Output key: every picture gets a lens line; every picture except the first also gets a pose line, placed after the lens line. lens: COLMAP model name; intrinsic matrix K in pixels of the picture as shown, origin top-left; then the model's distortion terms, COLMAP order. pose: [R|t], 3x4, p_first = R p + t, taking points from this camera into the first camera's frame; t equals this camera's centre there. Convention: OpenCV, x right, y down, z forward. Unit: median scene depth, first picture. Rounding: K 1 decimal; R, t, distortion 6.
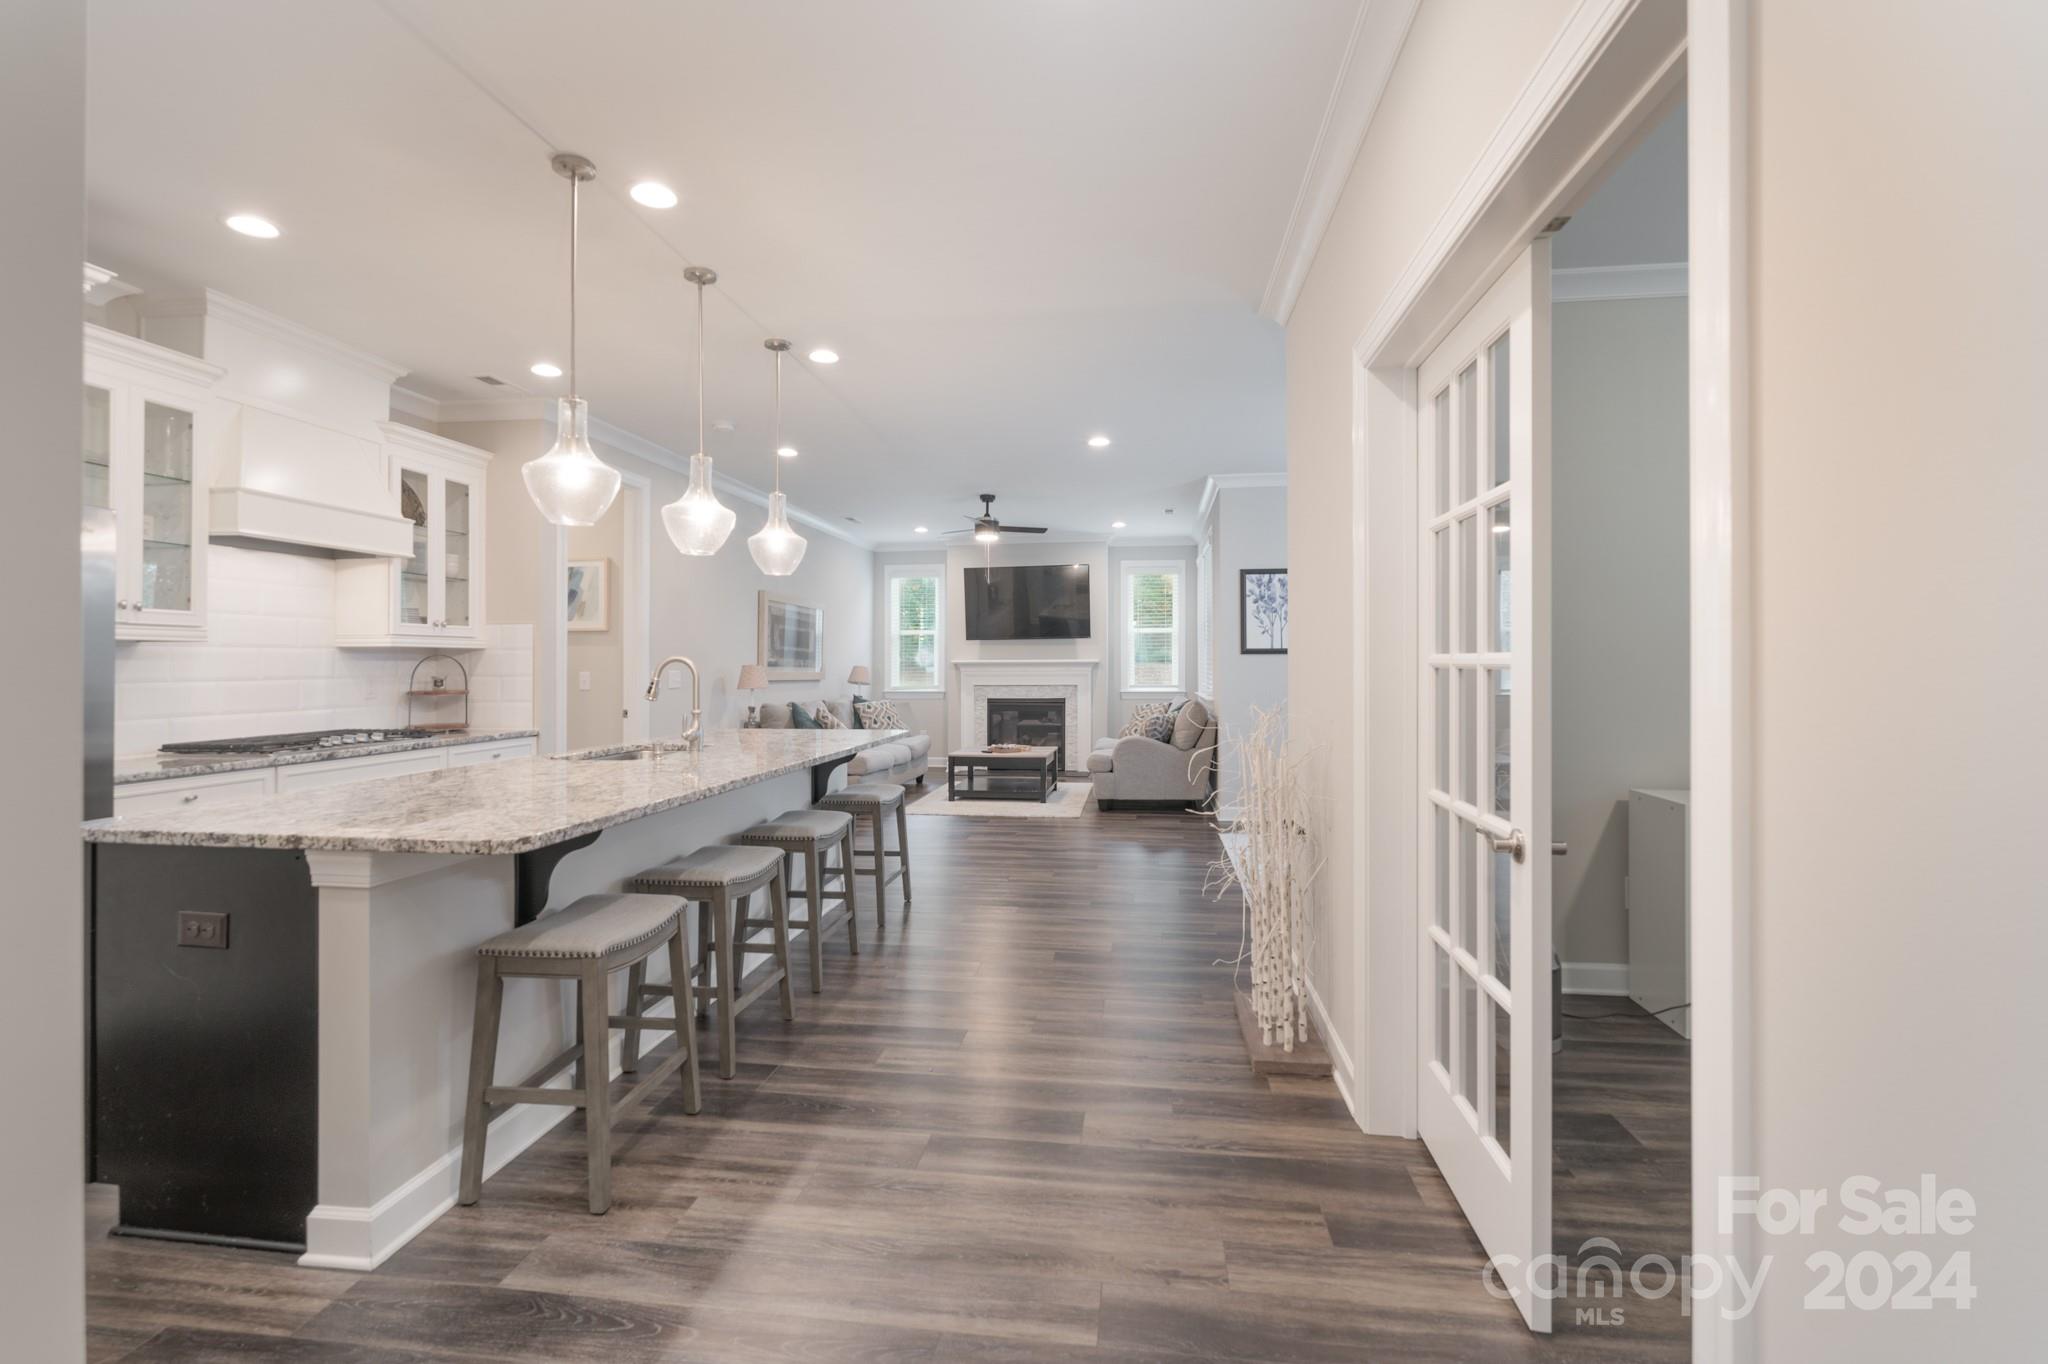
lens RADIAL K [[919.4, 0, 1028.2], [0, 919.4, 668.1], [0, 0, 1]] dist [-0.001294, 0.000041]
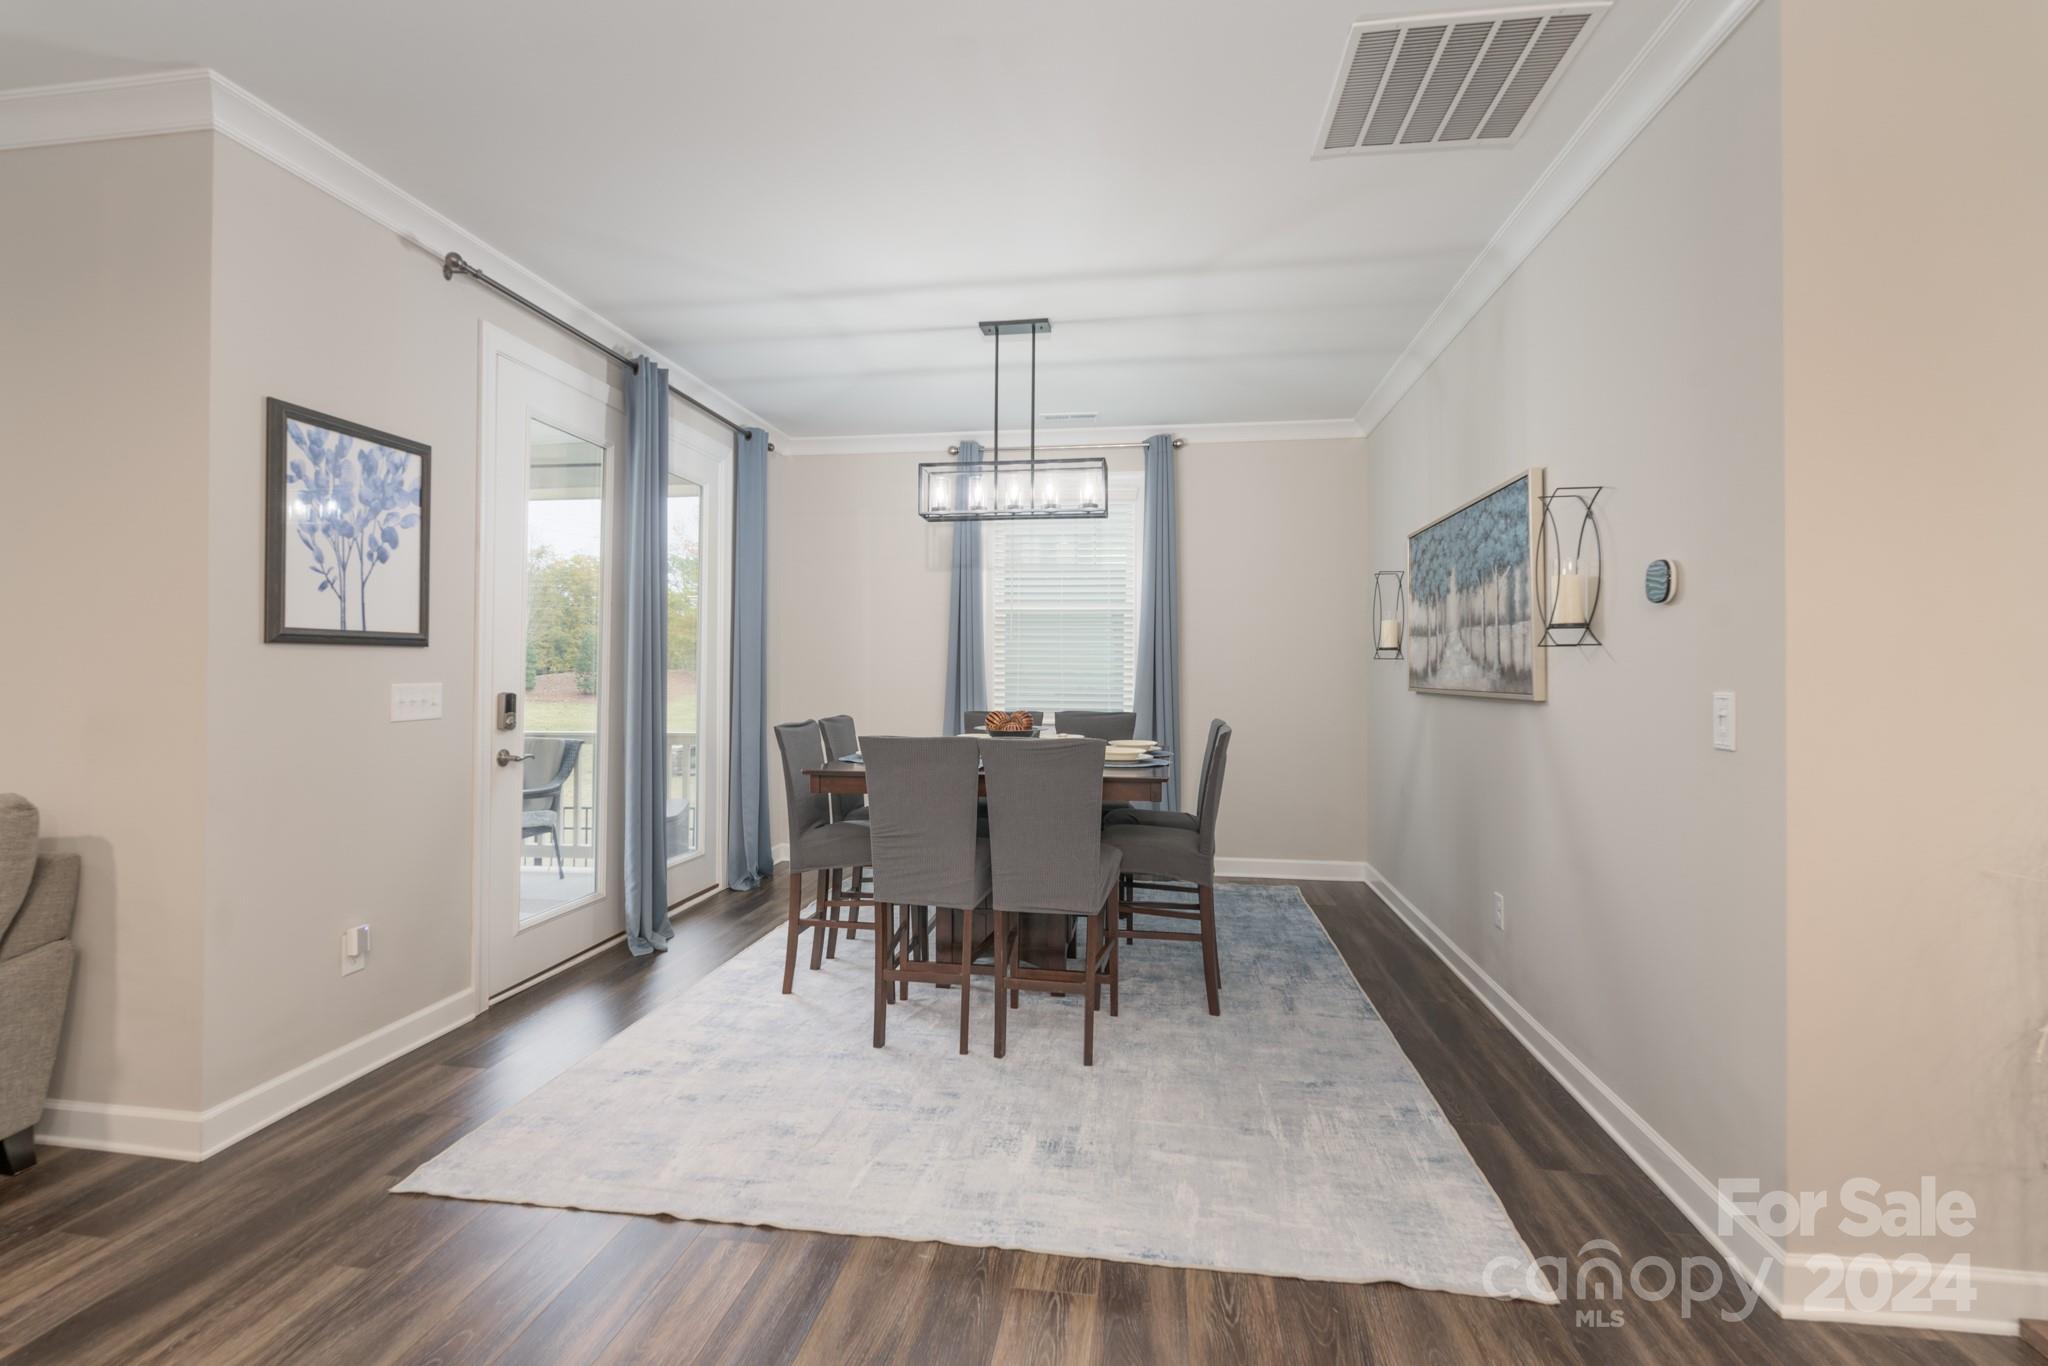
lens RADIAL K [[919.4, 0, 1017.5], [0, 919.4, 667.1], [0, 0, 1]] dist [-0.001294, 0.000041]
pose [[0.016160, 0.002336, 0.999867, -0.093761], [-0.004367, 0.999988, -0.002265, -0.005688], [-0.999860, -0.004329, 0.016170, 0.609359]]
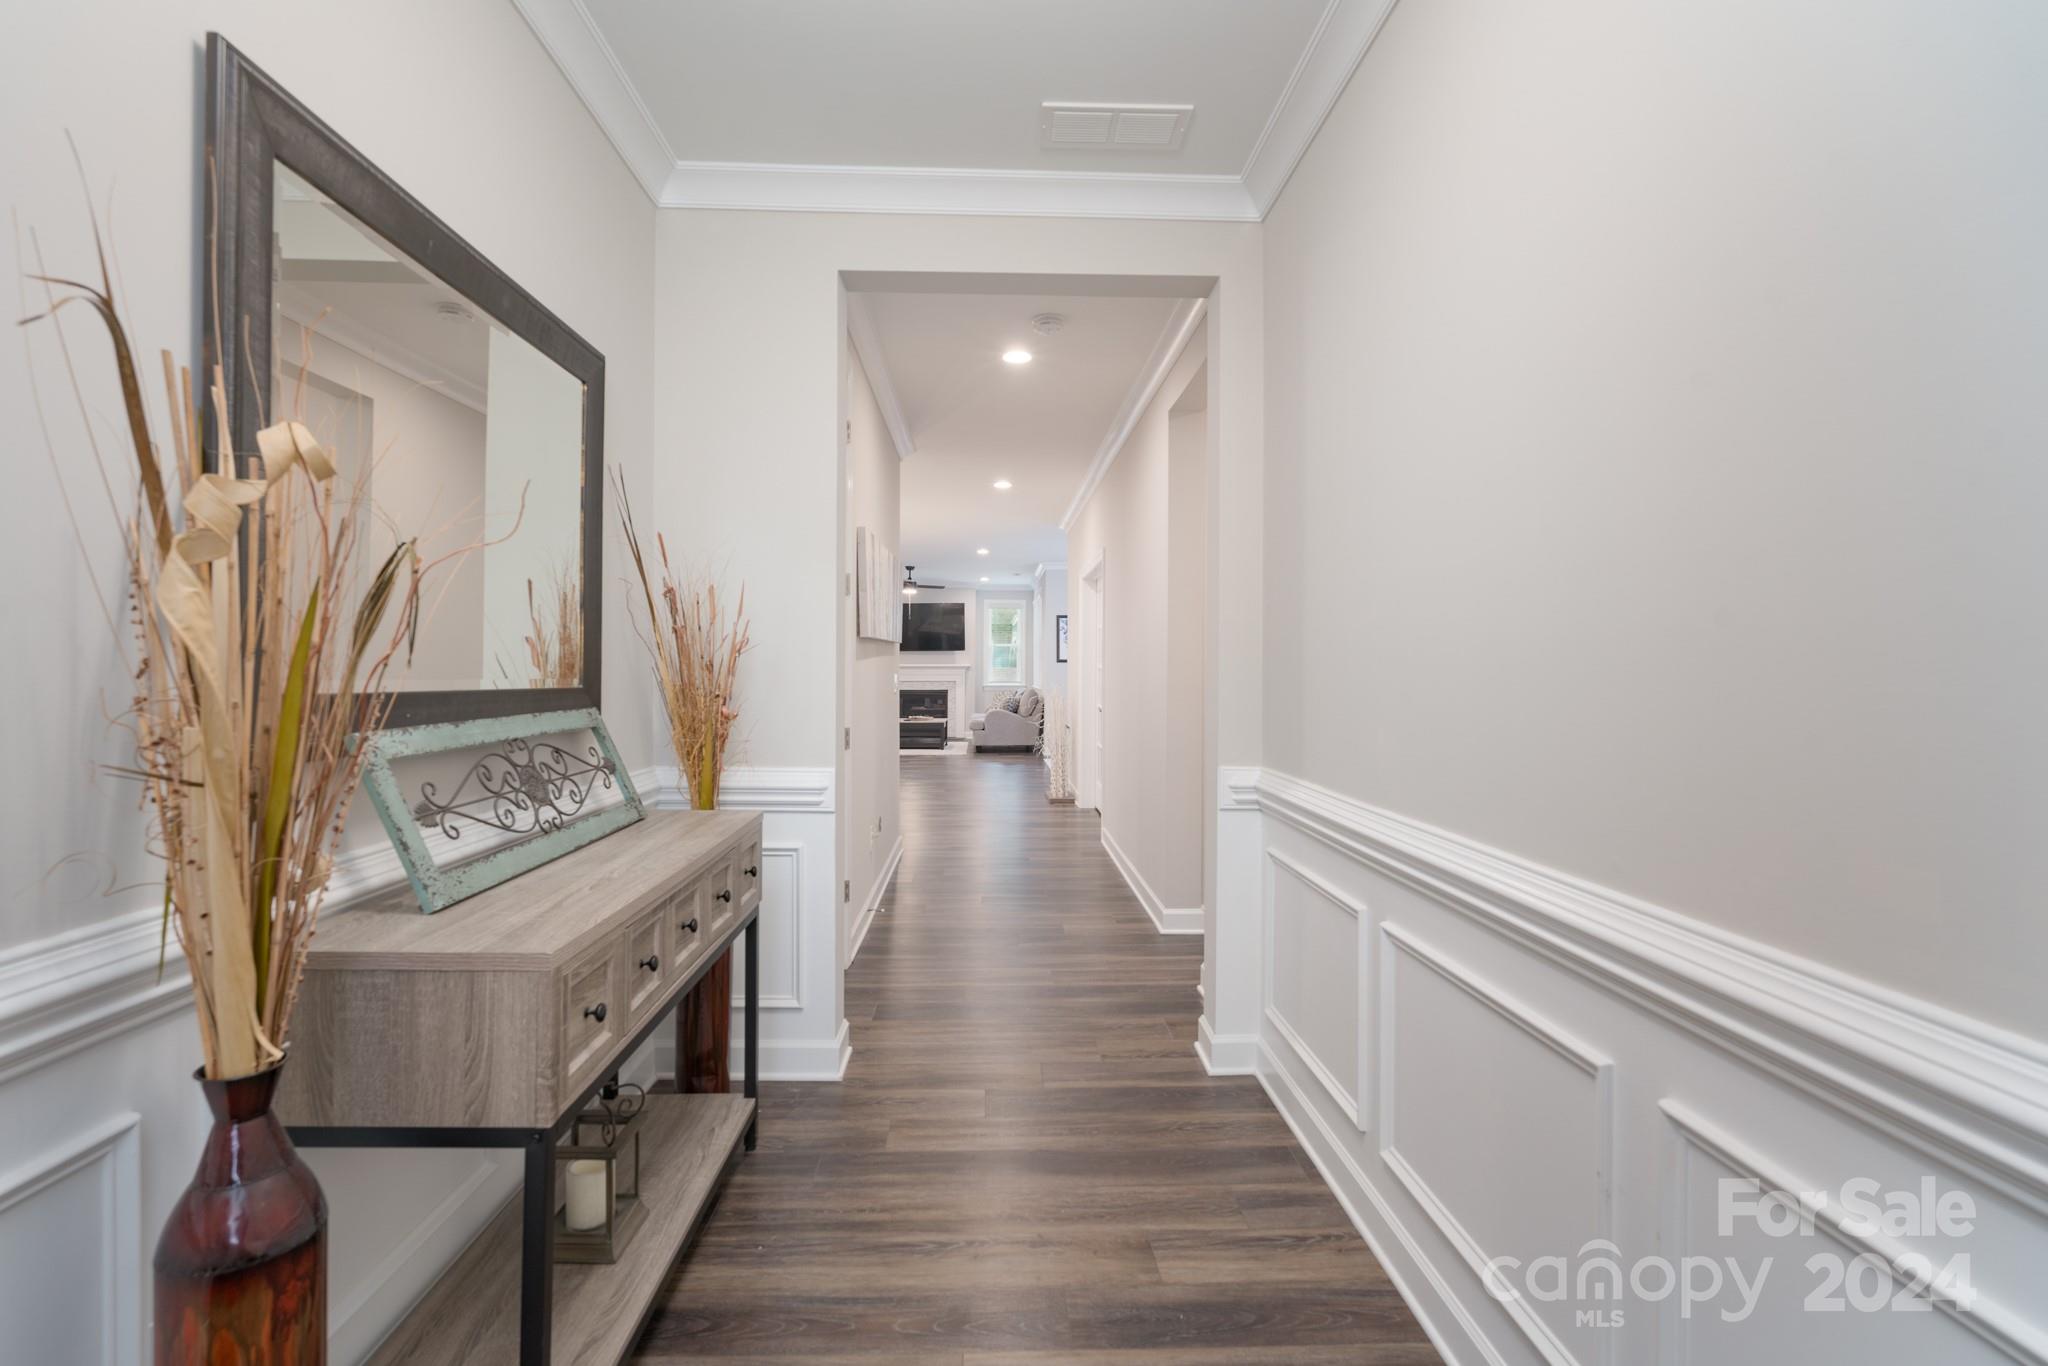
lens RADIAL K [[919.4, 0, 1019.8], [0, 919.4, 676.1], [0, 0, 1]] dist [-0.001294, 0.000041]
pose [[0.986206, 0.006965, 0.165376, -0.117059], [-0.007894, 0.999957, 0.004962, 0.002173], [-0.165334, -0.006199, 0.986218, -0.652460]]
